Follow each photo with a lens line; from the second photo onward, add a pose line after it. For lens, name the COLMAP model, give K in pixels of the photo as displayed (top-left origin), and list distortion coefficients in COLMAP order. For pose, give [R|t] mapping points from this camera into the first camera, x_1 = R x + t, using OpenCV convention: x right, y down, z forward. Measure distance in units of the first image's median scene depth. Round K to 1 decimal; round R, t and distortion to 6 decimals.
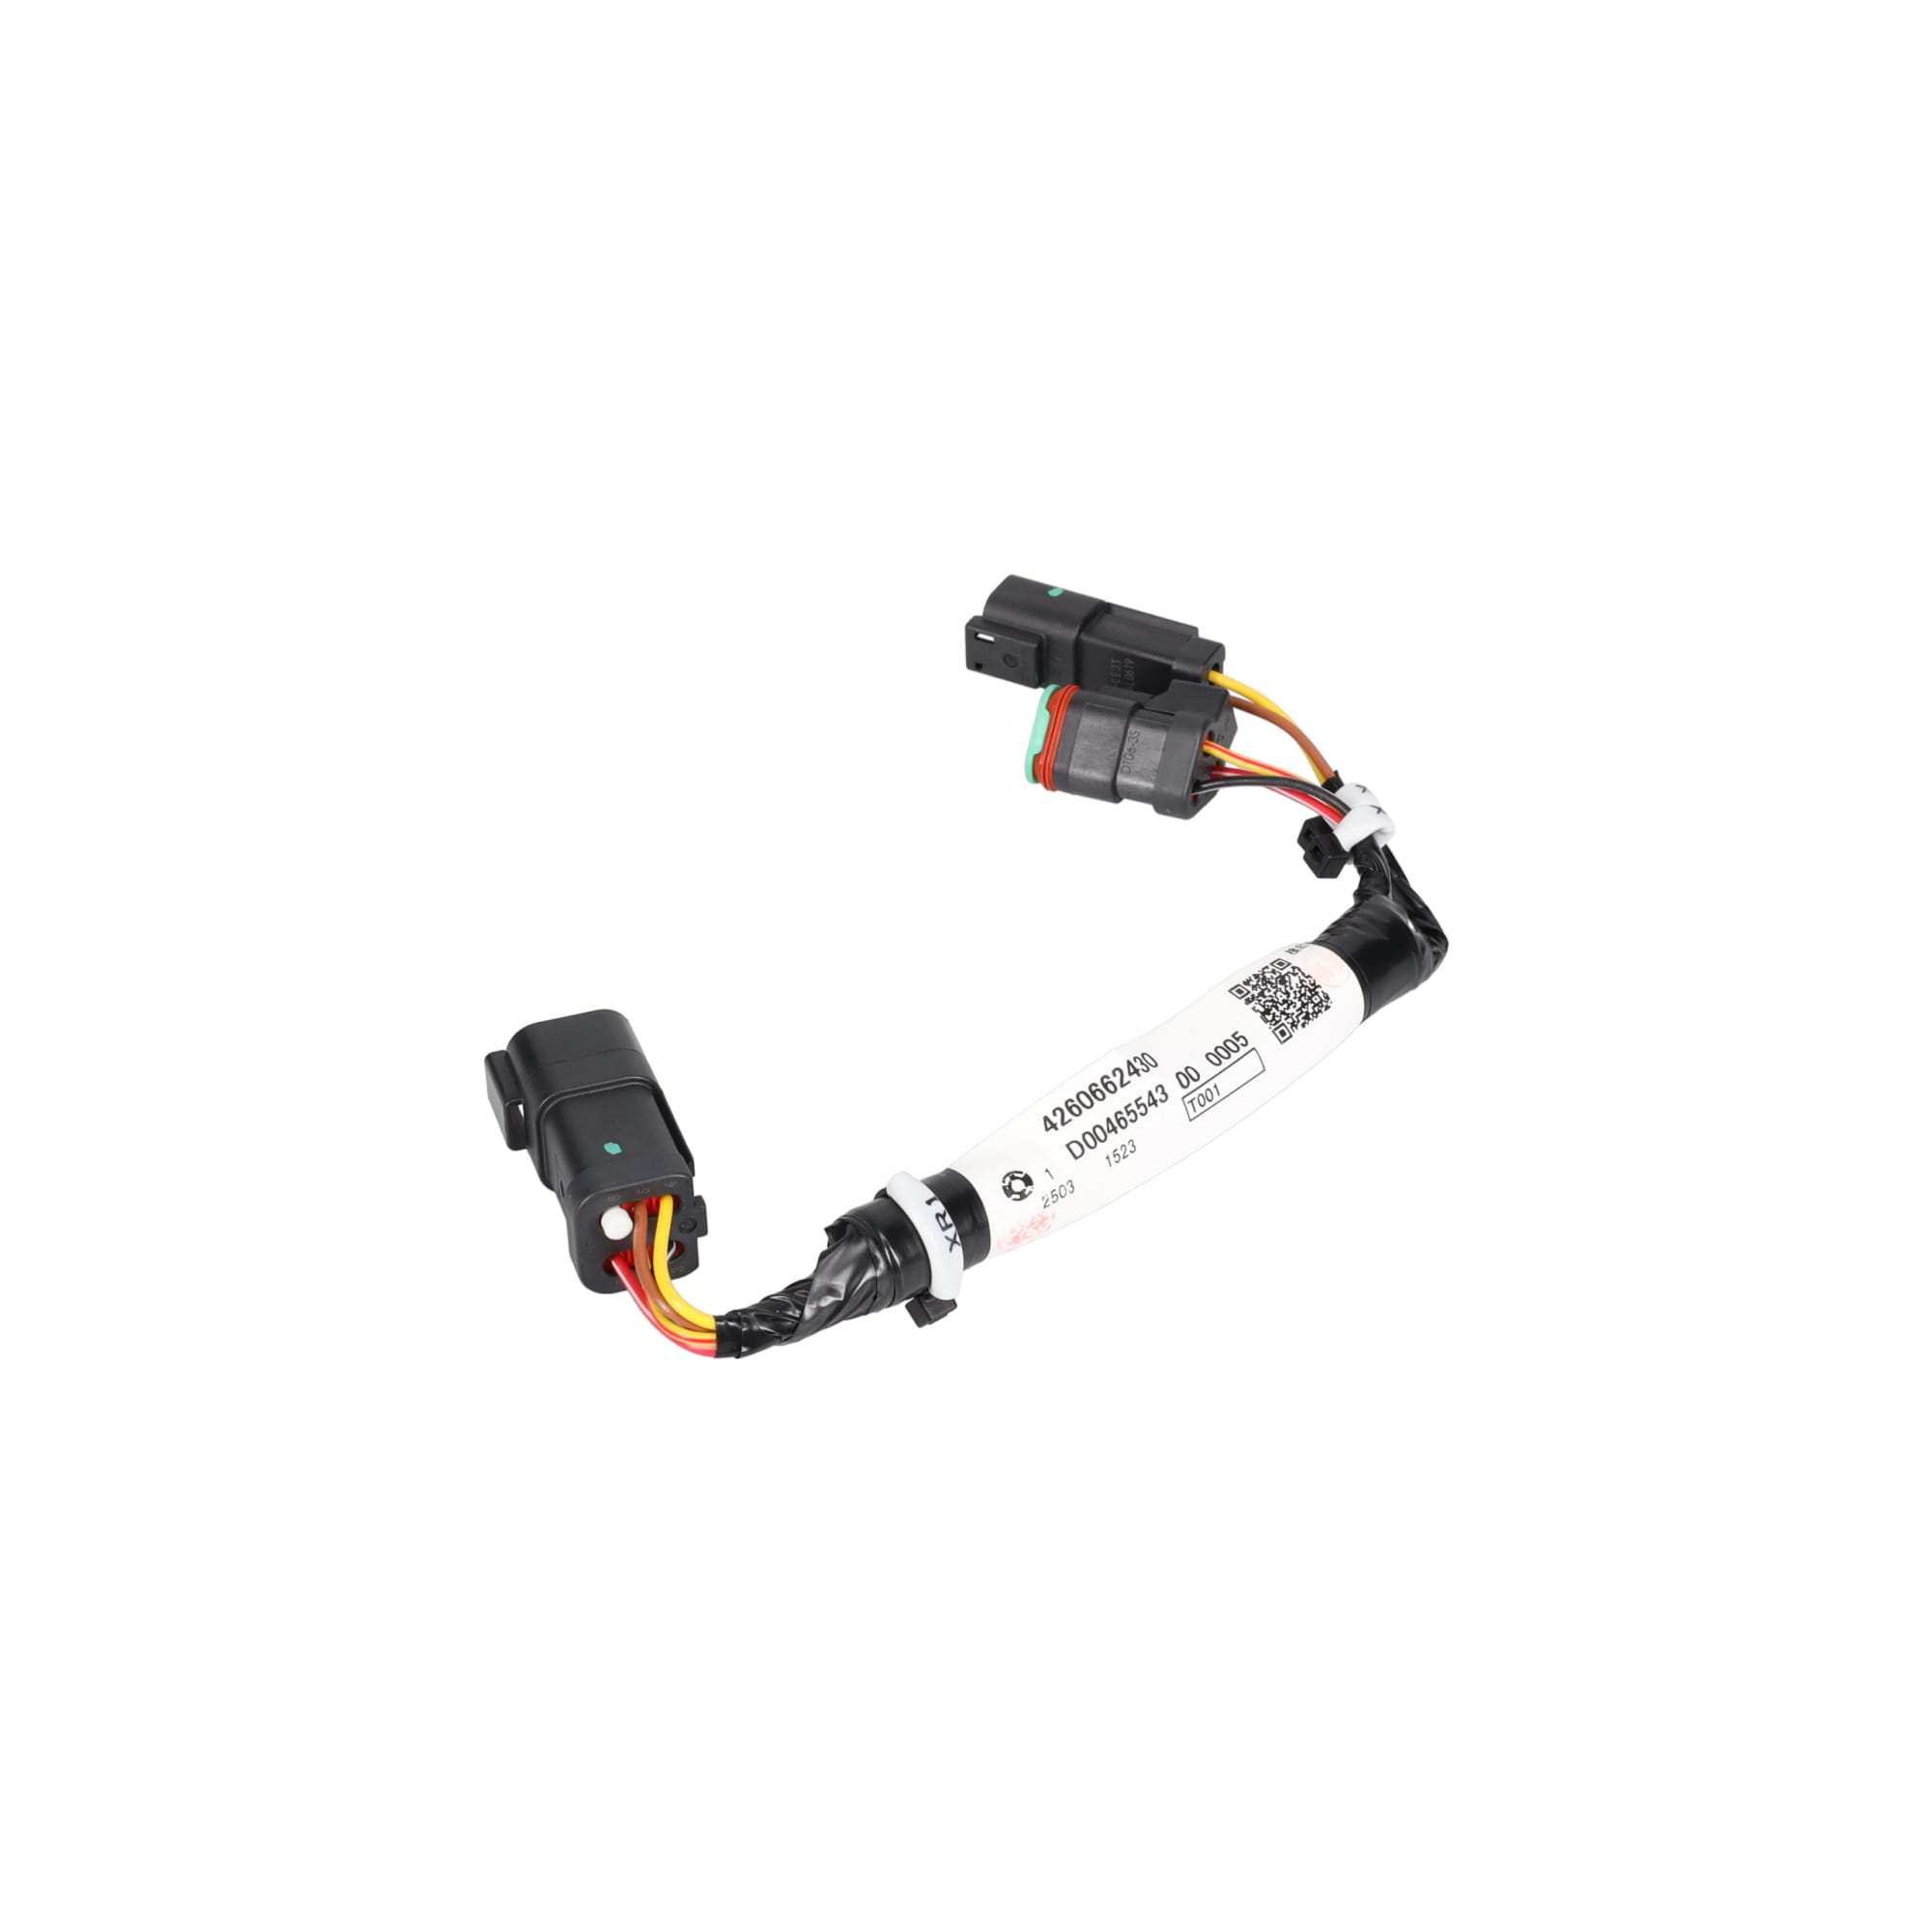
lens RADIAL K [[3738.7, 0, 967.2], [0, 3738.7, 961.1], [0, 0, 1]] dist [0.073967, 0.000000]
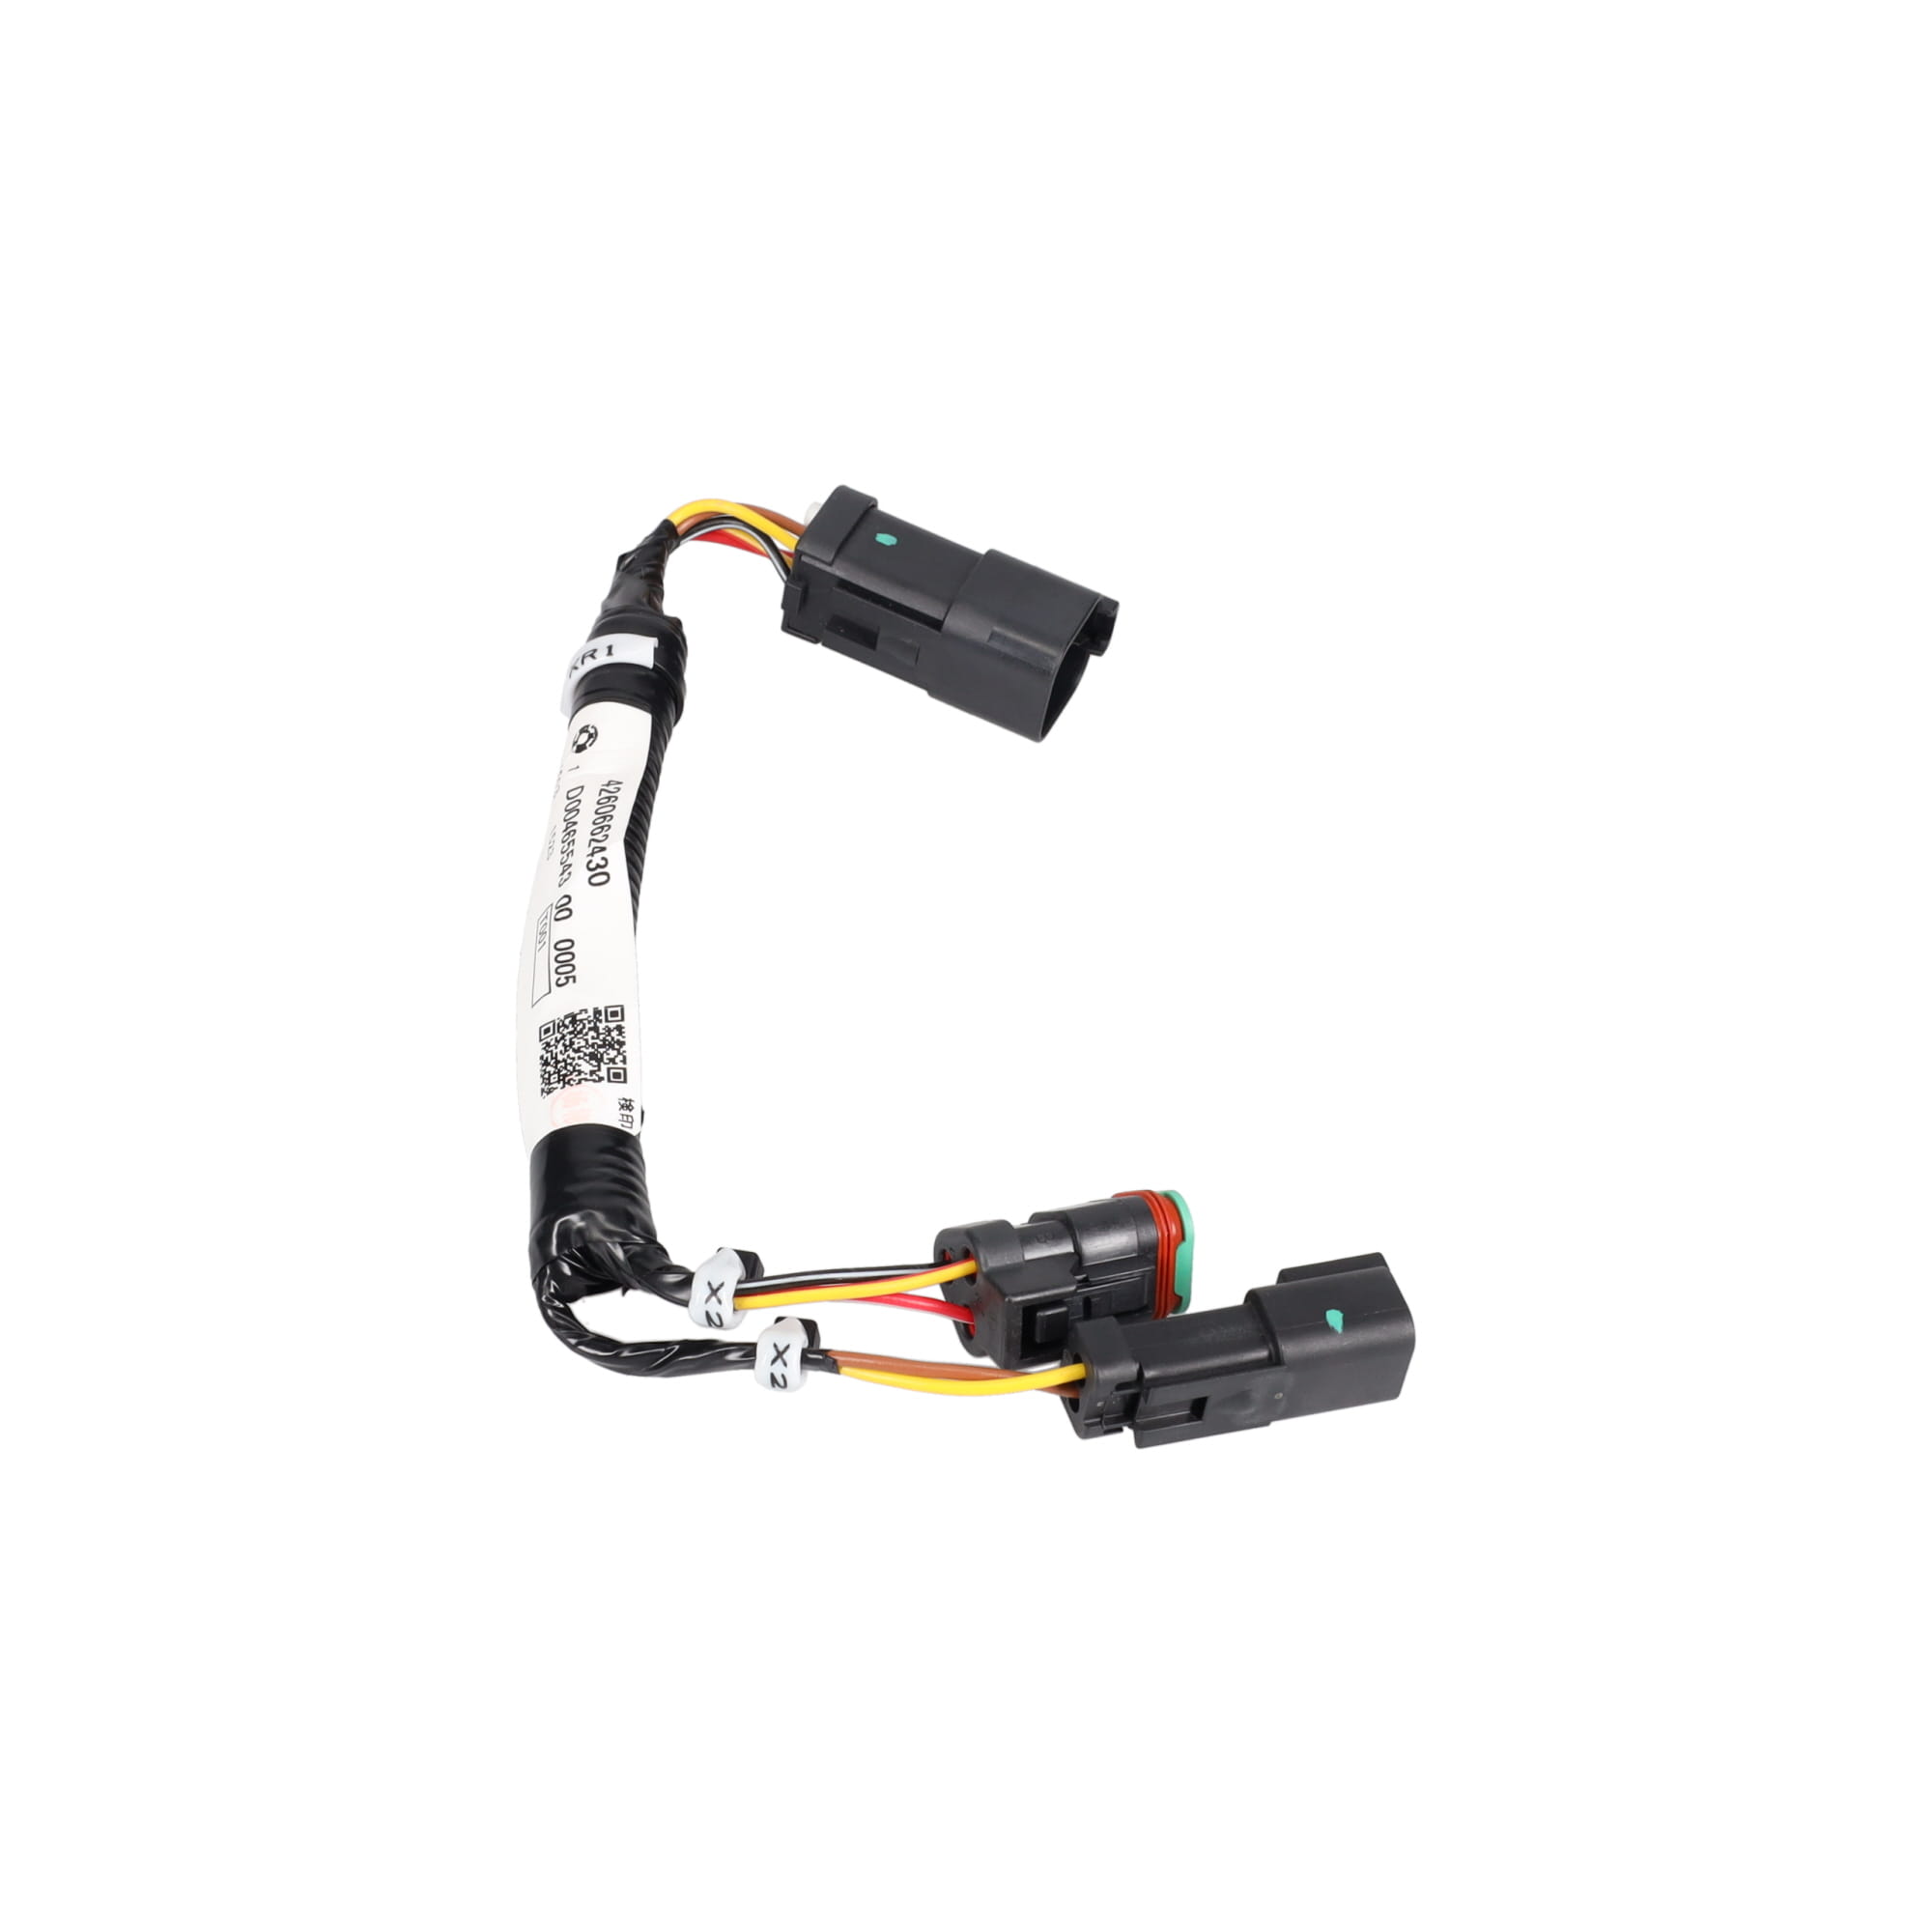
lens RADIAL K [[4510.4, 0, 960.0], [0, 4510.4, 962.5], [0, 0, 1]] dist [-0.099614, 0.000000]
pose [[-0.677228, 0.489146, -0.549635, 0.590311], [-0.528689, 0.196023, 0.825871, -0.902267], [0.511712, 0.849889, 0.125854, 0.920756]]
